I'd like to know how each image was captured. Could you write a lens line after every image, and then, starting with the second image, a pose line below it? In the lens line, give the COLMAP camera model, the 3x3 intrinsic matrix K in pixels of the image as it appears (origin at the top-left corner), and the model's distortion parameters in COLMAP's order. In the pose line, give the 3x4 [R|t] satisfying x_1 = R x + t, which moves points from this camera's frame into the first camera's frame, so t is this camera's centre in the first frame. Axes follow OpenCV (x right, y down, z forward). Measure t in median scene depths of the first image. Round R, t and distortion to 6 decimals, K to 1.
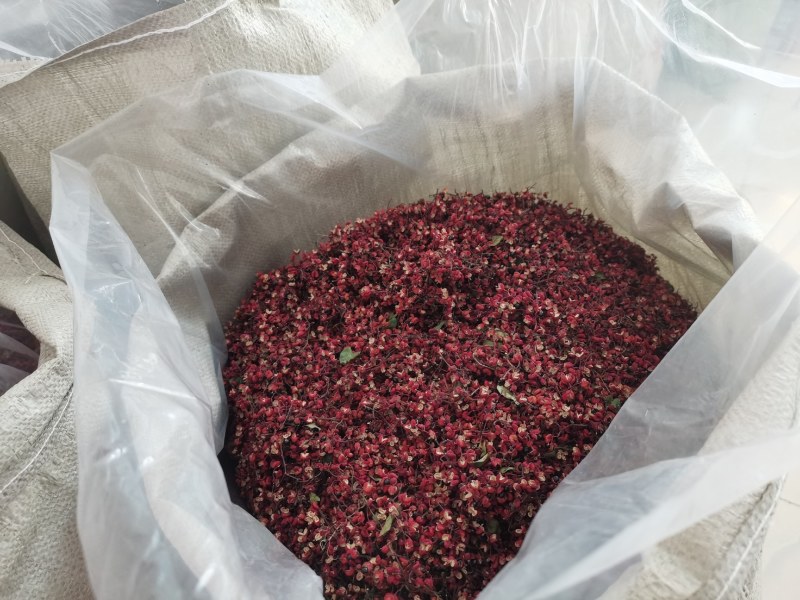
lens RADIAL K [[626.0, 0, 398.4], [0, 626.0, 299.4], [0, 0, 1]] dist [0.040486, -0.033738]
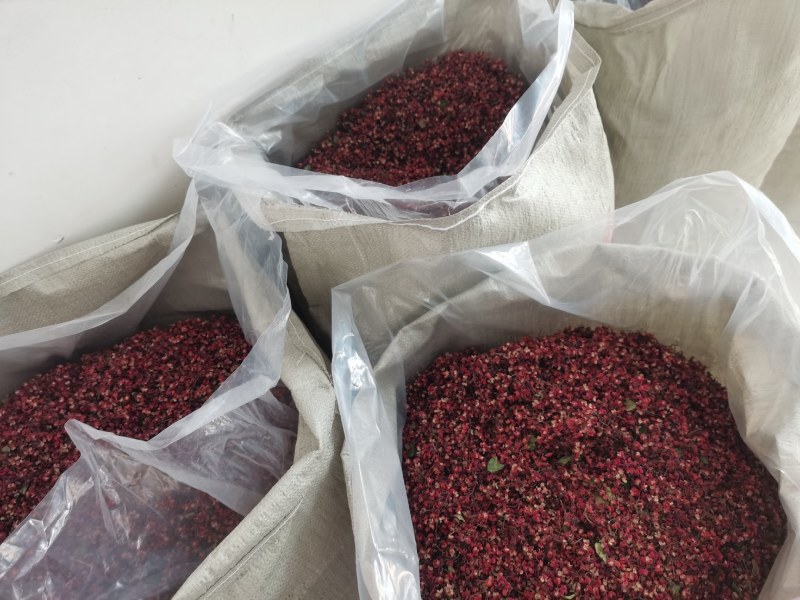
lens RADIAL K [[626.0, 0, 400.6], [0, 626.0, 300.6], [0, 0, 1]] dist [0.040486, -0.033738]
pose [[0.953172, 0.266043, -0.143817, -0.183325], [-0.231184, 0.947559, 0.220649, -0.536858], [0.194977, -0.177068, 0.964692, -0.325761]]
